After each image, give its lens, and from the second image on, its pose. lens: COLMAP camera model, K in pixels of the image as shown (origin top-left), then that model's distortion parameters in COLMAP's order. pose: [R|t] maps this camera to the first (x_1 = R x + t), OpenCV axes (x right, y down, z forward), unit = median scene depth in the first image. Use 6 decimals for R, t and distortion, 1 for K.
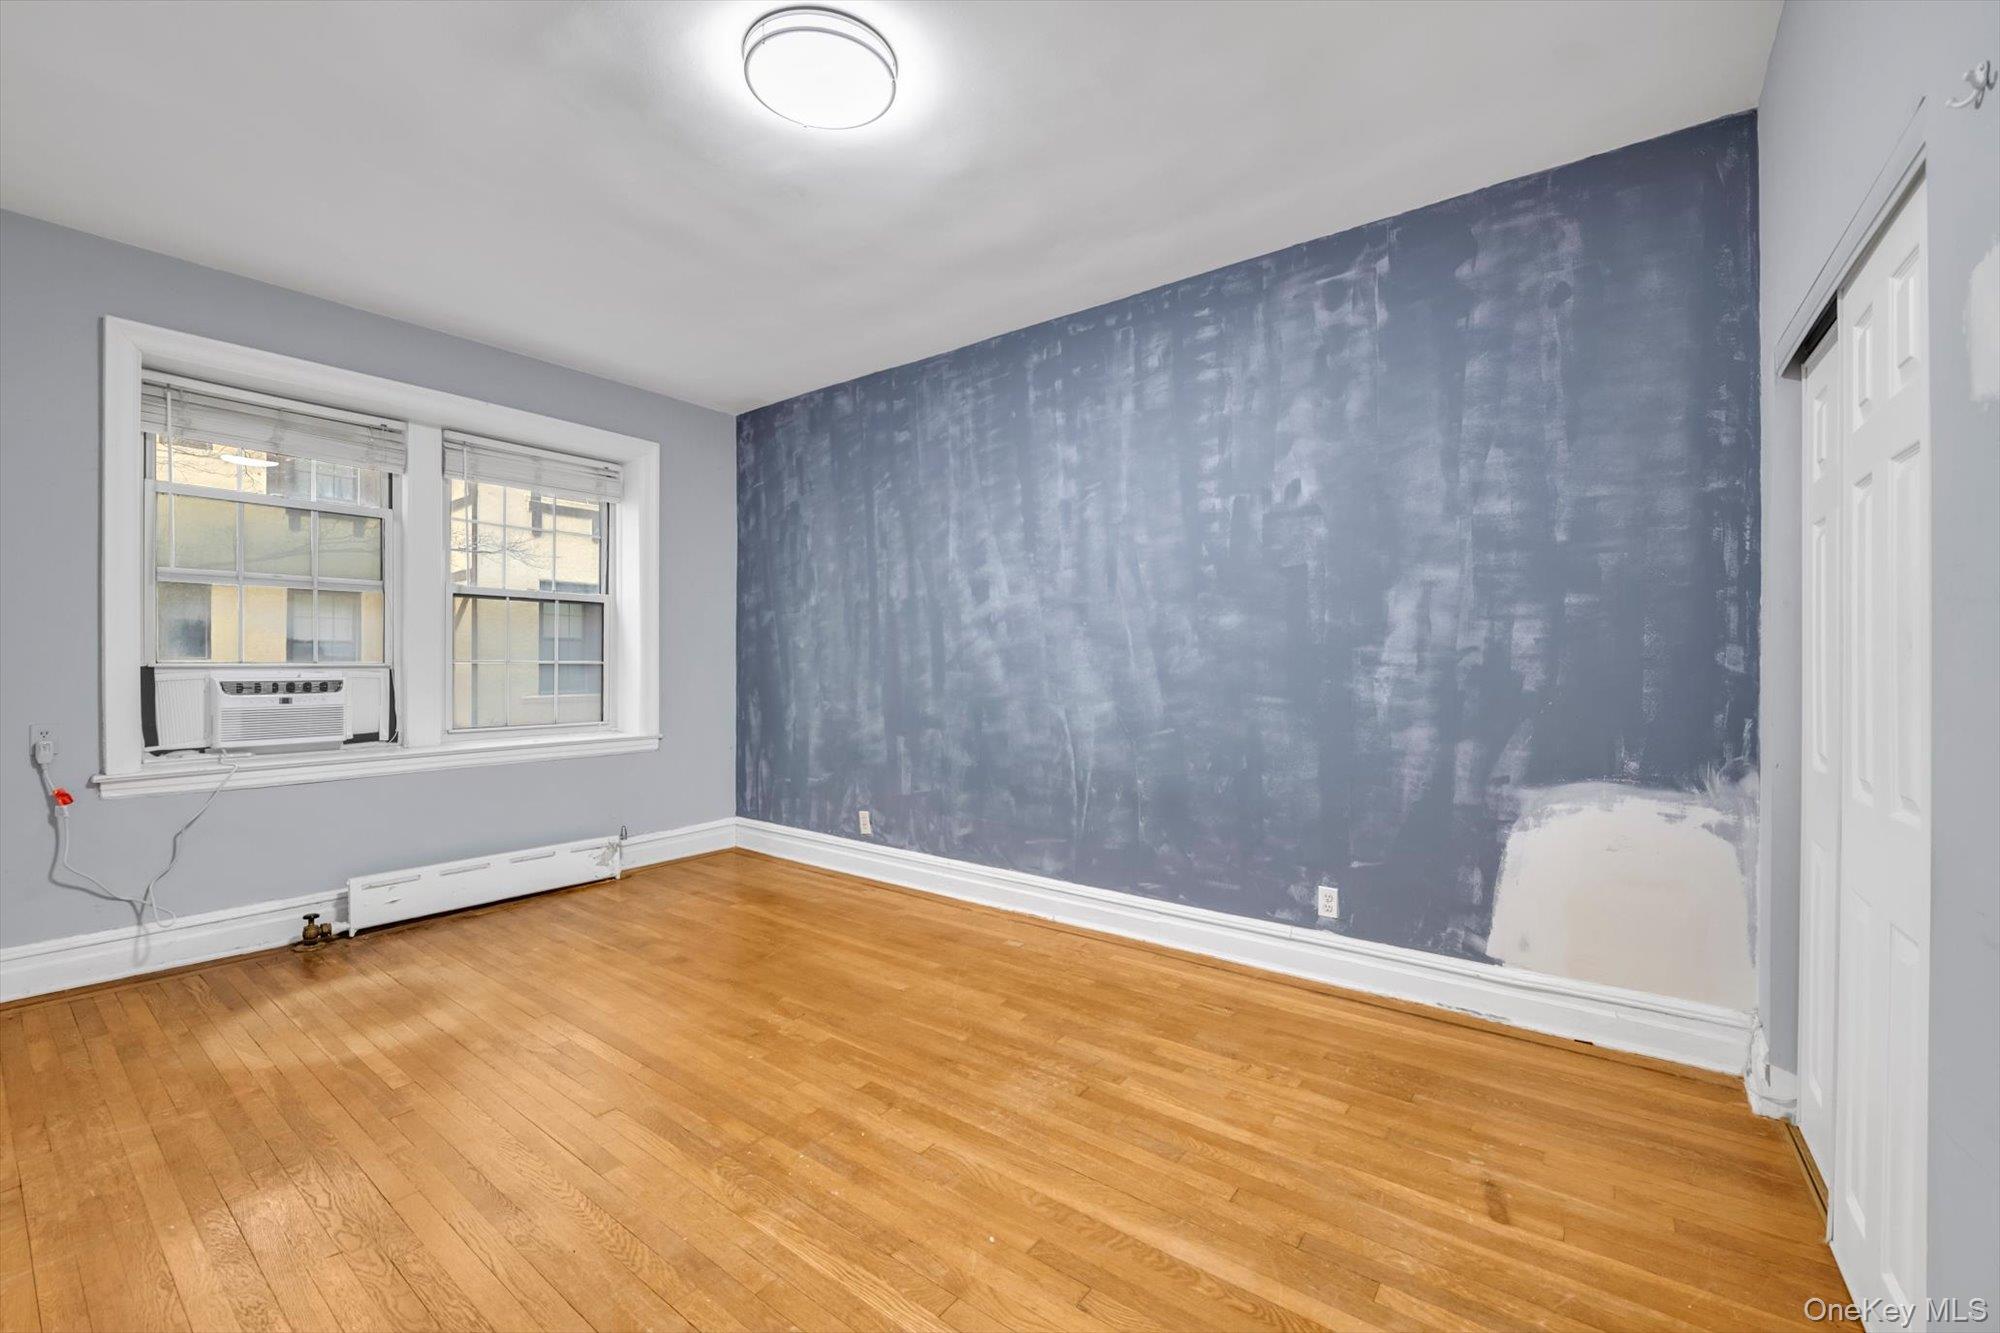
lens RADIAL K [[838.2, 0, 1000.0], [0, 838.2, 666.5], [0, 0, 1]] dist [-0.008617, -0.000132]
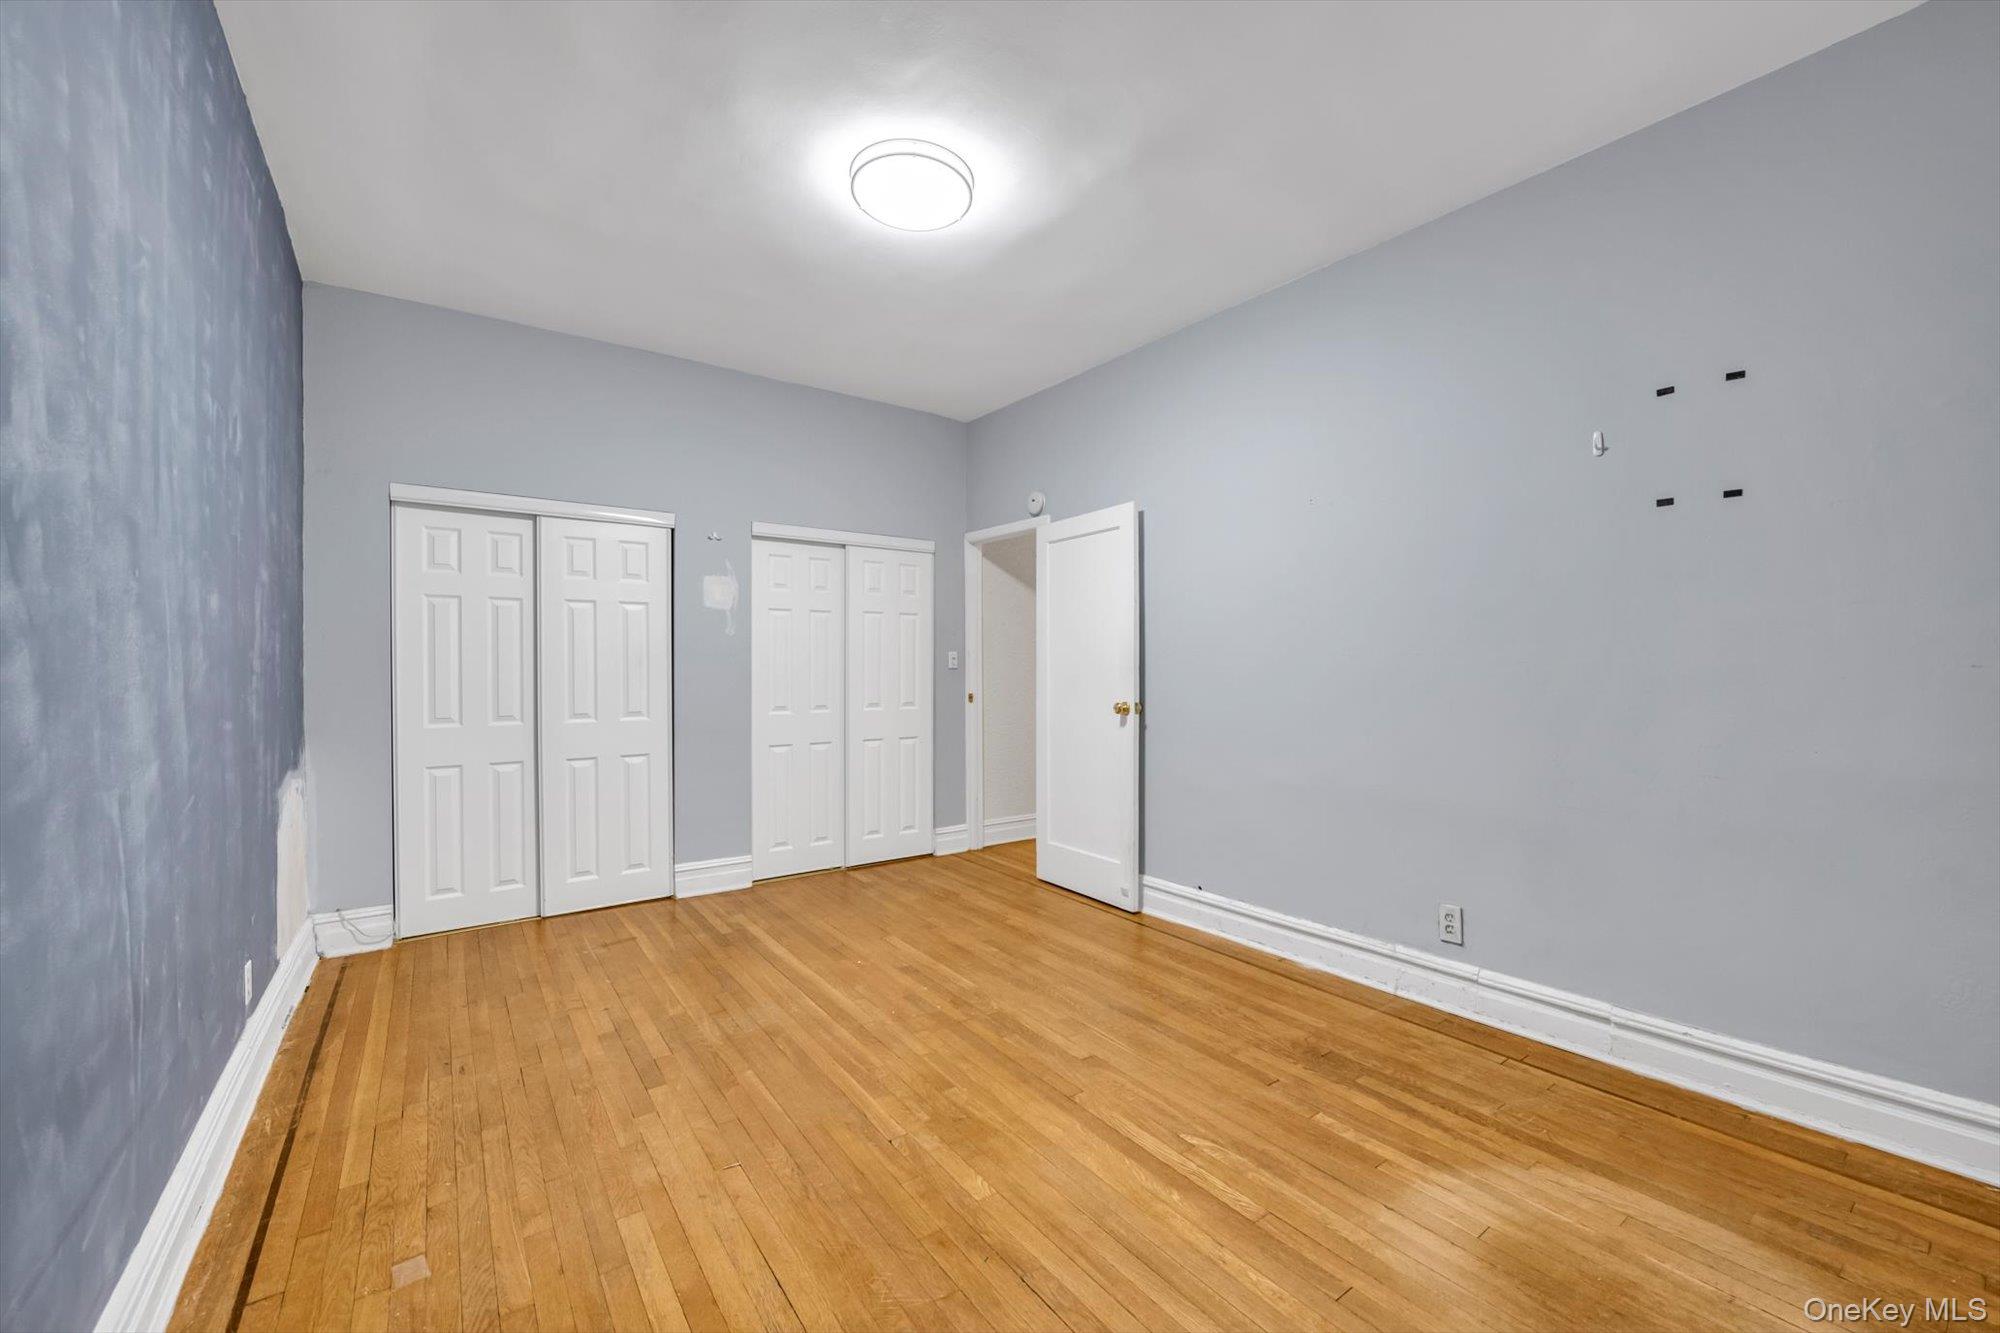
lens RADIAL K [[838.2, 0, 1000.0], [0, 838.2, 666.5], [0, 0, 1]] dist [-0.008617, -0.000132]
pose [[-0.956630, 0.003930, 0.291280, -0.660043], [0.004704, 0.999987, 0.001958, -0.010888], [-0.291269, 0.003243, -0.956636, 2.033530]]
